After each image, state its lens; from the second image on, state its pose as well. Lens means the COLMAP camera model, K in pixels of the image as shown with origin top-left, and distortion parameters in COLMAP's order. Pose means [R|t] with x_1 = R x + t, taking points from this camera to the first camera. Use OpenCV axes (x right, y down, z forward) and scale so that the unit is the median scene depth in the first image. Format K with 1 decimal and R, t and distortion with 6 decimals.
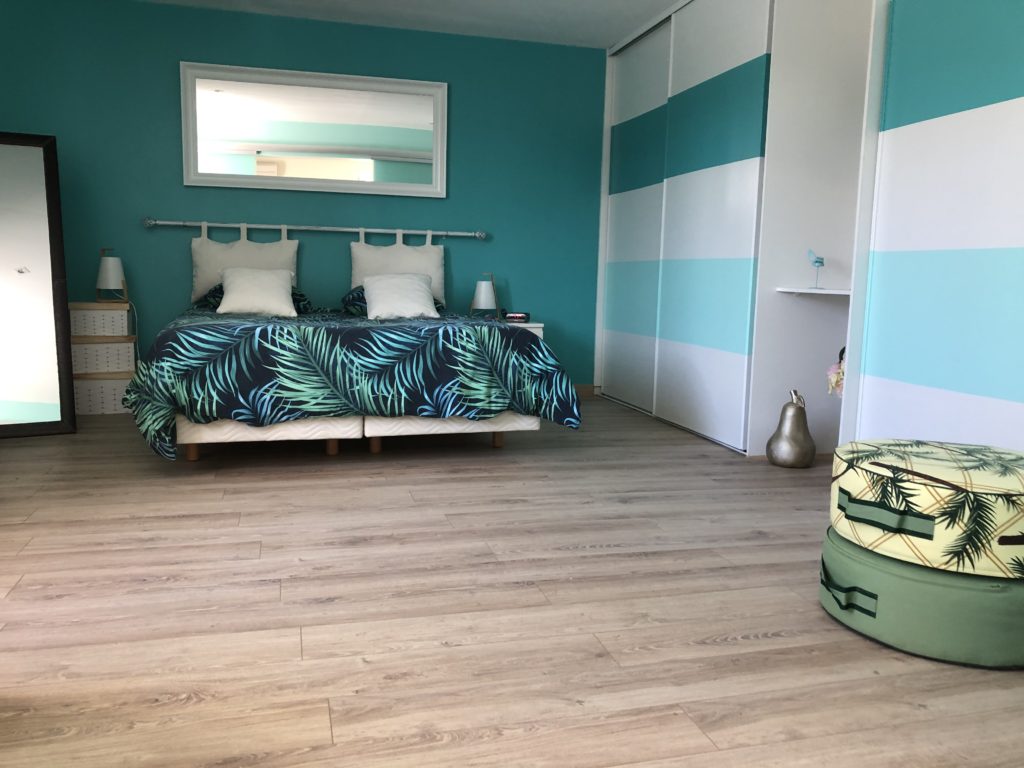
lens RADIAL K [[824.3, 0, 512.0], [0, 824.3, 384.0], [0, 0, 1]] dist [0.003892, -0.013834]
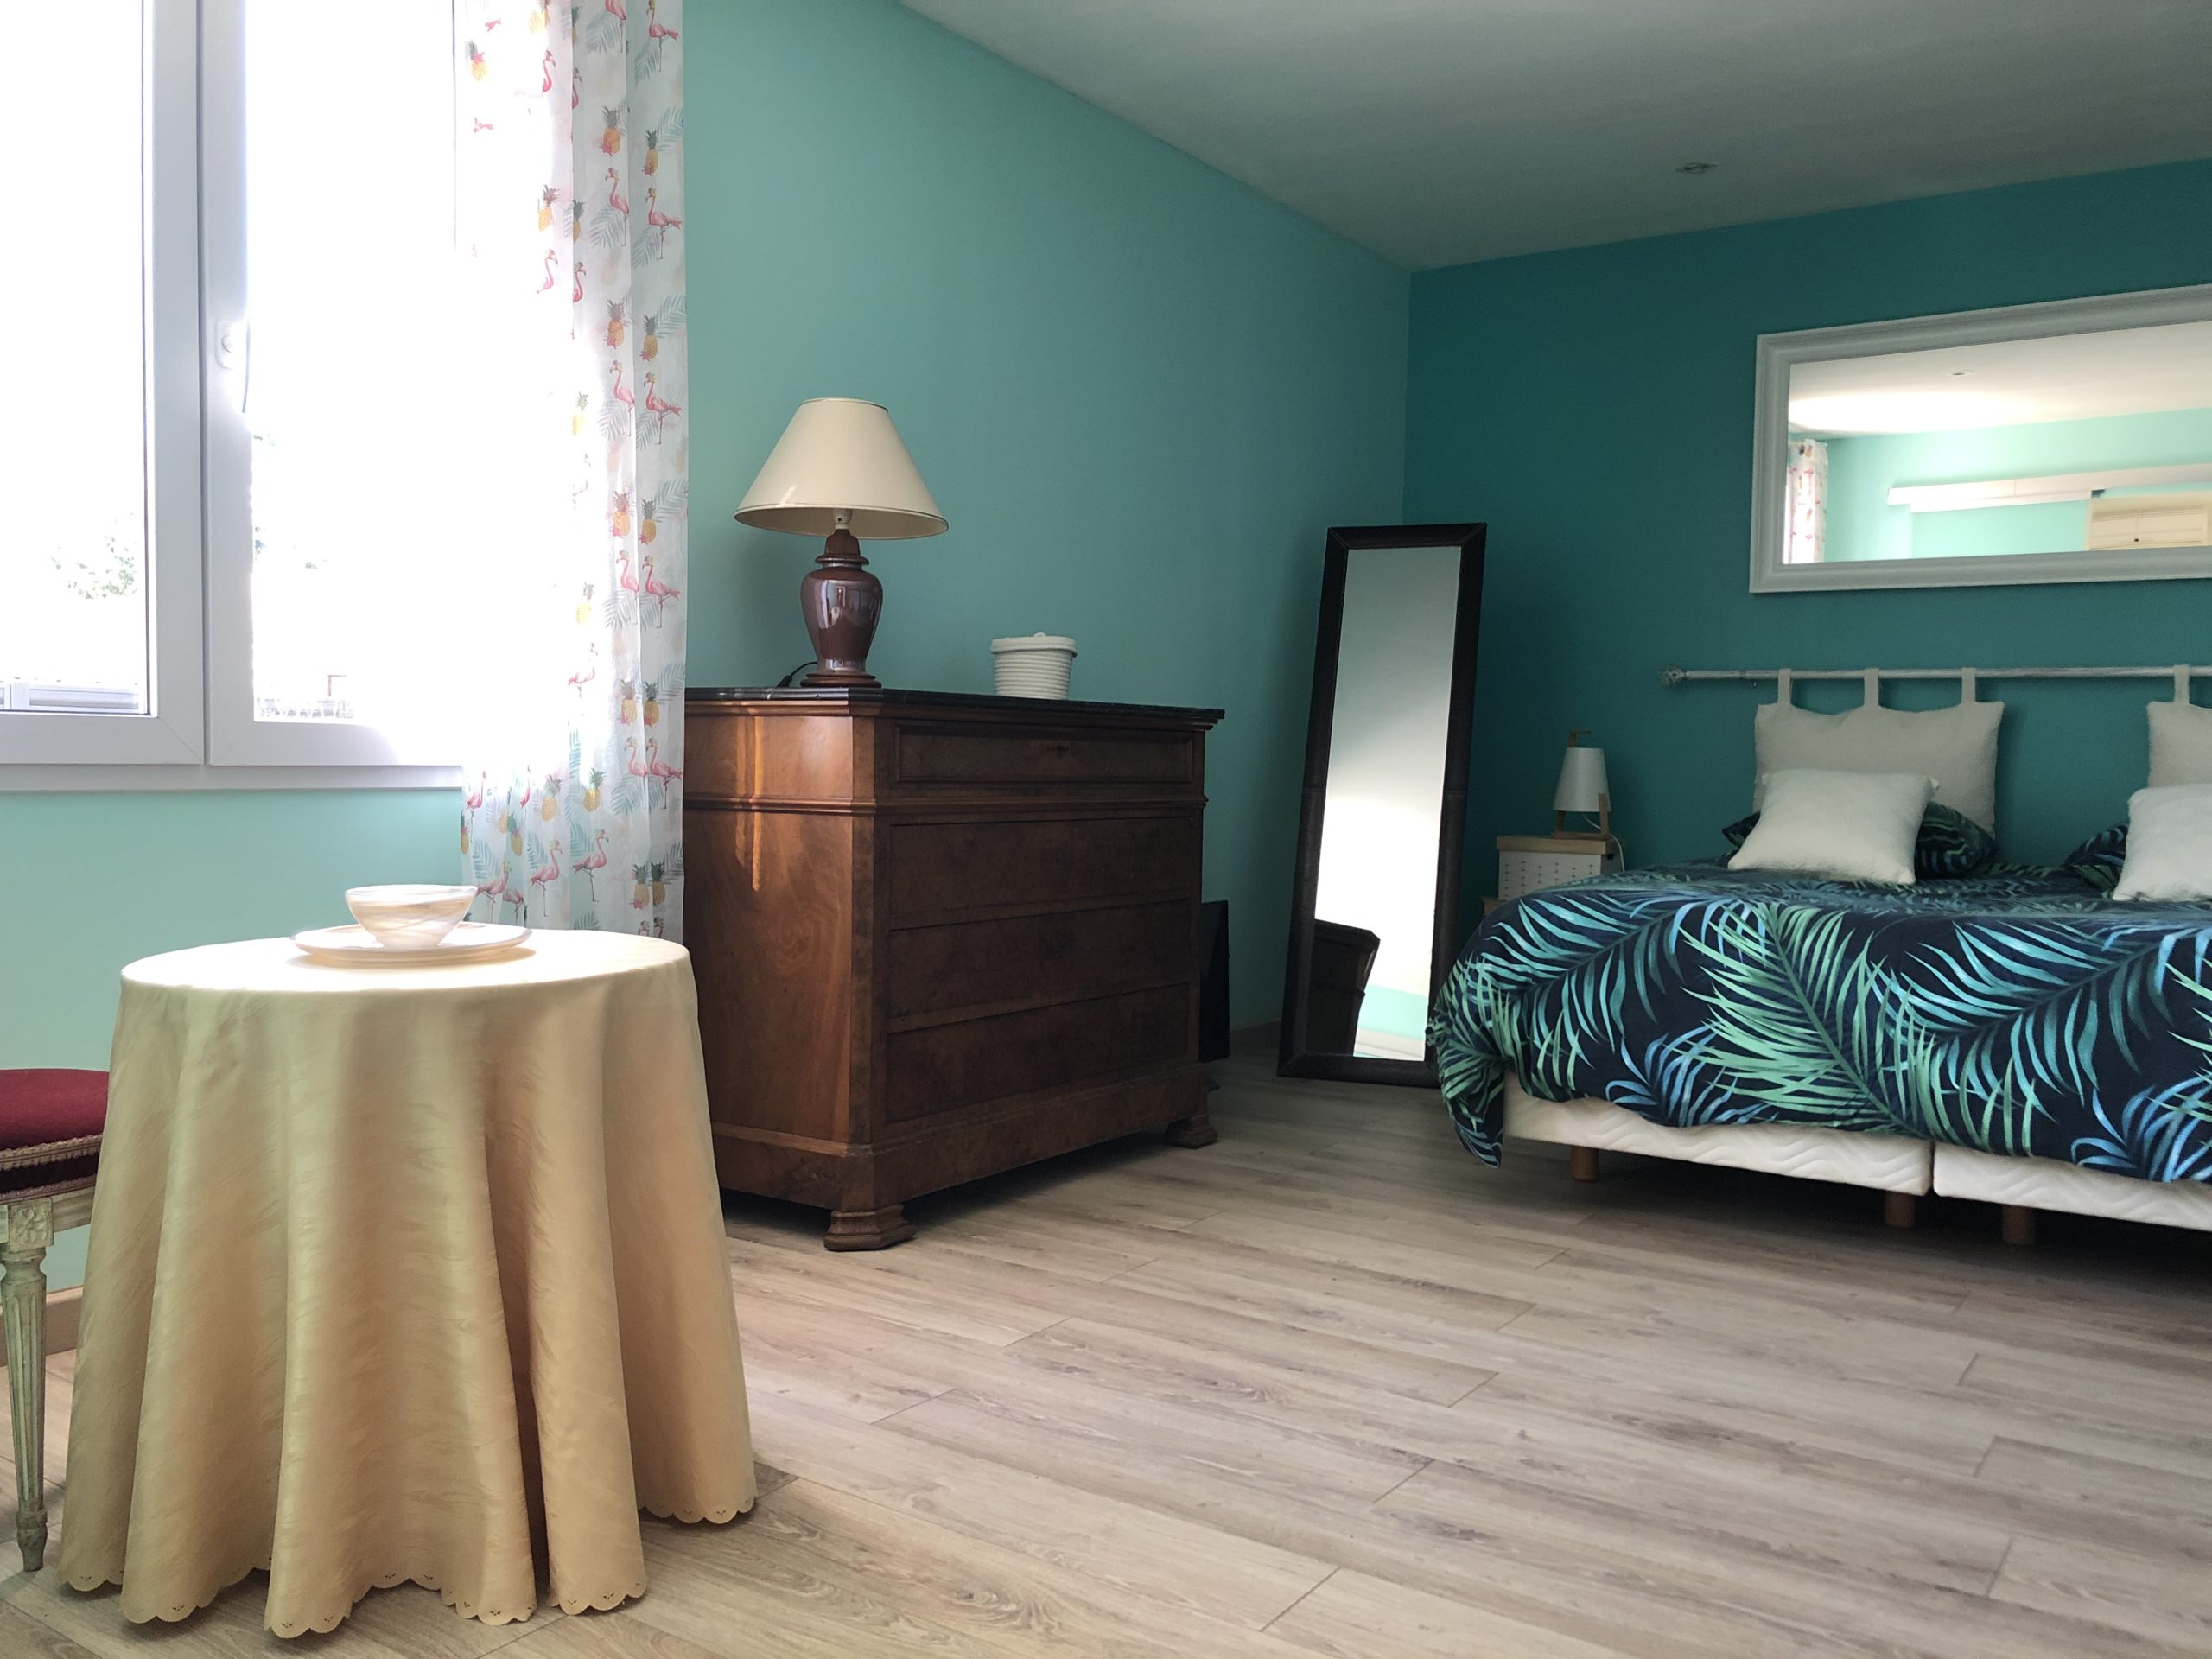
lens RADIAL K [[1796.0, 0, 1106.0], [0, 1796.0, 829.5], [0, 0, 1]] dist [0.011621, -0.004389]
pose [[0.649837, 0.024247, -0.759687, 0.233043], [-0.103223, 0.993047, -0.056601, -0.021144], [0.753032, 0.115198, 0.647821, 0.130503]]
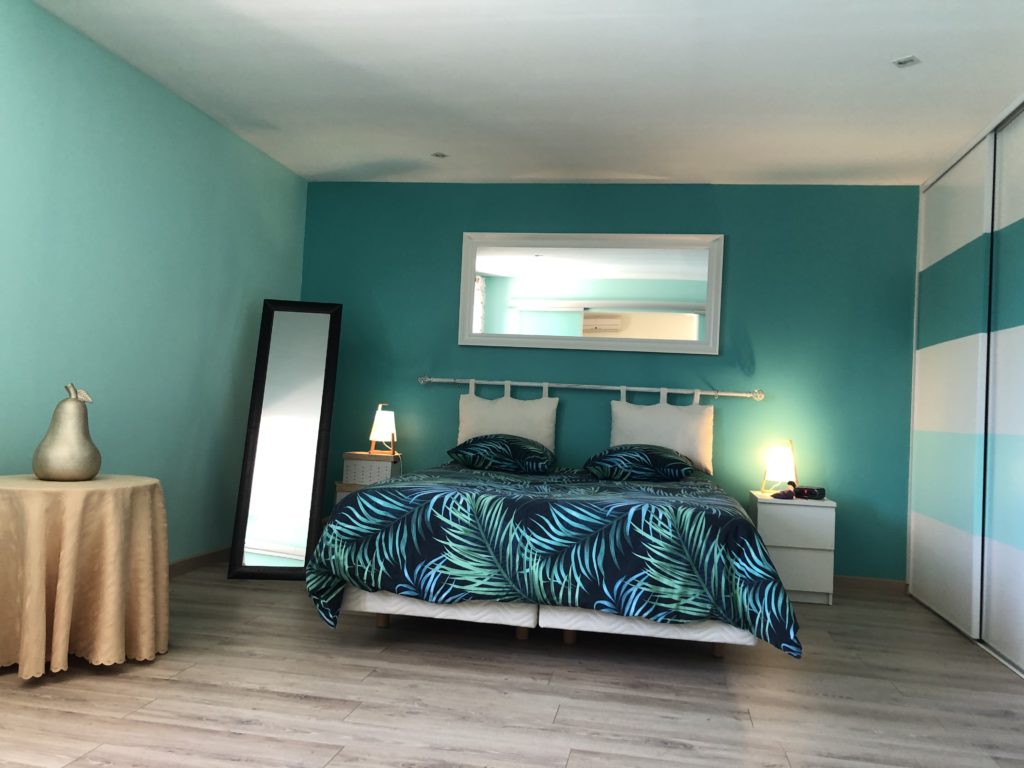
lens RADIAL K [[831.4, 0, 512.0], [0, 831.4, 384.0], [0, 0, 1]] dist [0.011621, -0.004389]
pose [[0.904318, 0.010756, -0.426724, 0.185171], [-0.086000, 0.983774, -0.157456, -0.052586], [0.418107, 0.179089, 0.890569, 0.164053]]
